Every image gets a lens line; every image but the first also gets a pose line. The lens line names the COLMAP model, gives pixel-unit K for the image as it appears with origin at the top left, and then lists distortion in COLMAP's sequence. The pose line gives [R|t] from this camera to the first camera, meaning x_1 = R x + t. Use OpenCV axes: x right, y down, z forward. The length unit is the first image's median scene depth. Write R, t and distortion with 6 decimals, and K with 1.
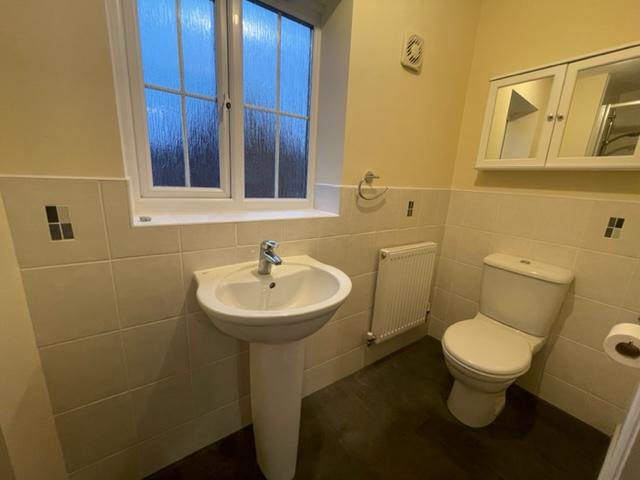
lens RADIAL K [[258.3, 0, 318.1], [0, 258.3, 239.3], [0, 0, 1]] dist [0.002320, 0.000106]
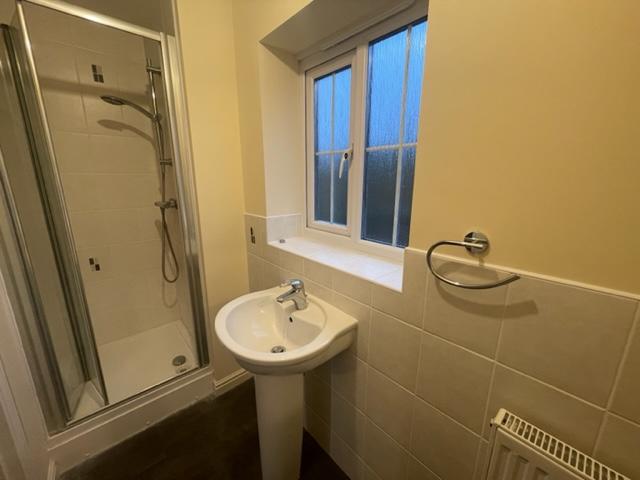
lens RADIAL K [[258.3, 0, 320.0], [0, 258.3, 240.2], [0, 0, 1]] dist [0.002320, 0.000106]
pose [[0.136682, 0.178414, -0.974416, 0.696104], [-0.226234, 0.963274, 0.144640, -0.276559], [0.964436, 0.200677, 0.172025, 0.704596]]
